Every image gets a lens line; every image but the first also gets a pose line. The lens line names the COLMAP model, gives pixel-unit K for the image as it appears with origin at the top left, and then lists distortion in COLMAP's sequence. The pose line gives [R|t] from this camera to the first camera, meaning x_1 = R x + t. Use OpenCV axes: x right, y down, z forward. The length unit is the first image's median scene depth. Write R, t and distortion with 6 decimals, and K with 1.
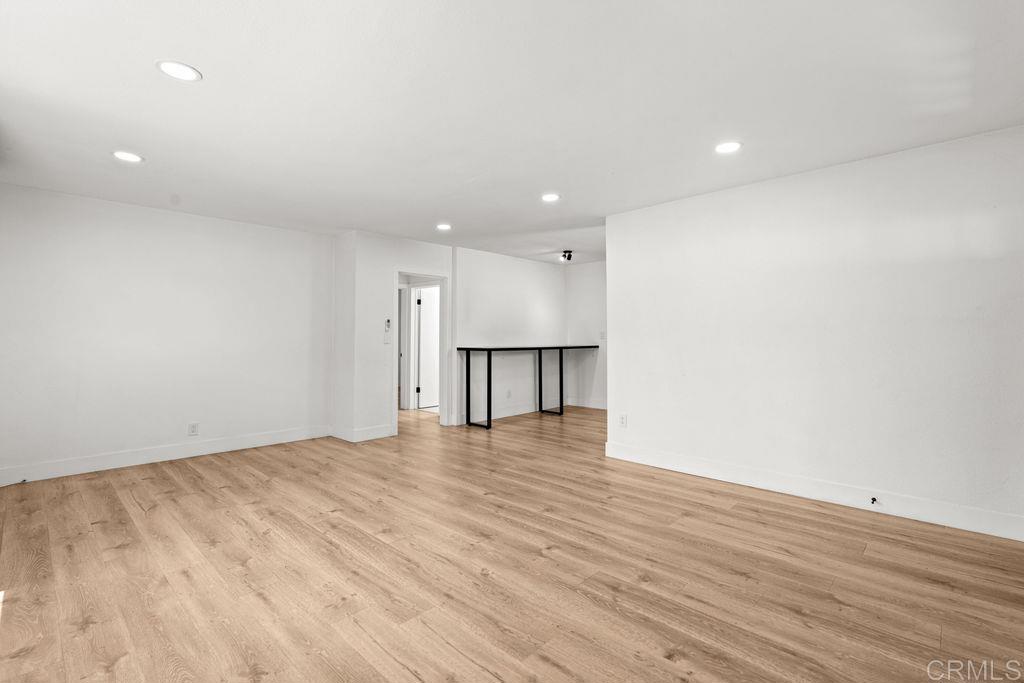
lens RADIAL K [[467.3, 0, 502.6], [0, 467.3, 337.5], [0, 0, 1]] dist [-0.004821, 0.002057]
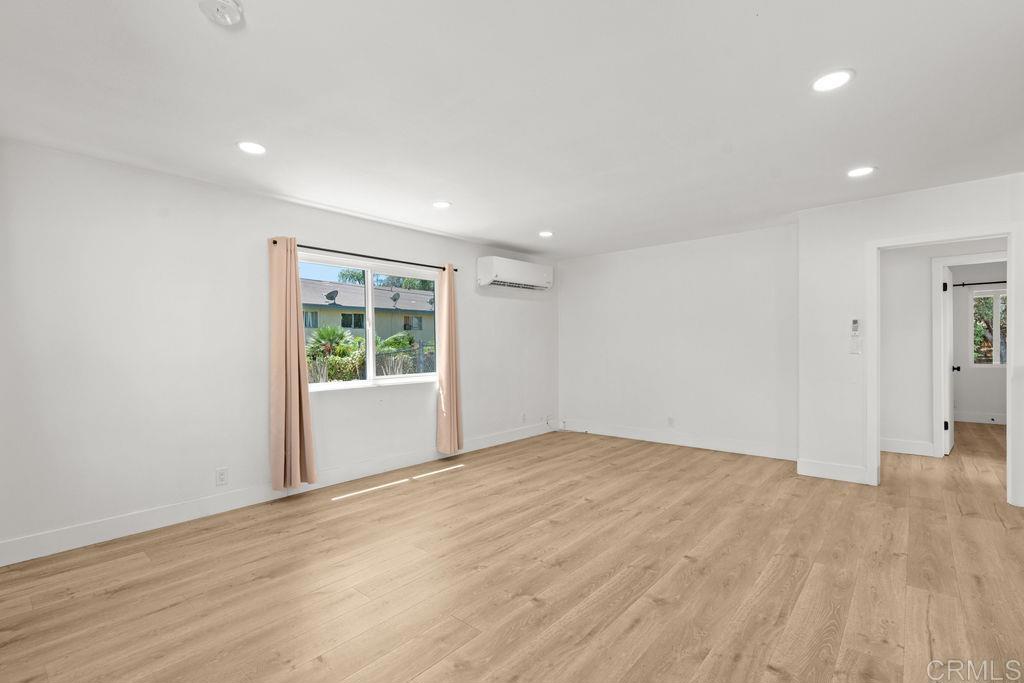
lens RADIAL K [[467.3, 0, 511.9], [0, 467.3, 345.1], [0, 0, 1]] dist [-0.004821, 0.002057]
pose [[0.044992, -0.005292, -0.998973, 0.842600], [0.016993, 0.999845, -0.004531, -0.011022], [0.998843, -0.016772, 0.045075, 0.817342]]
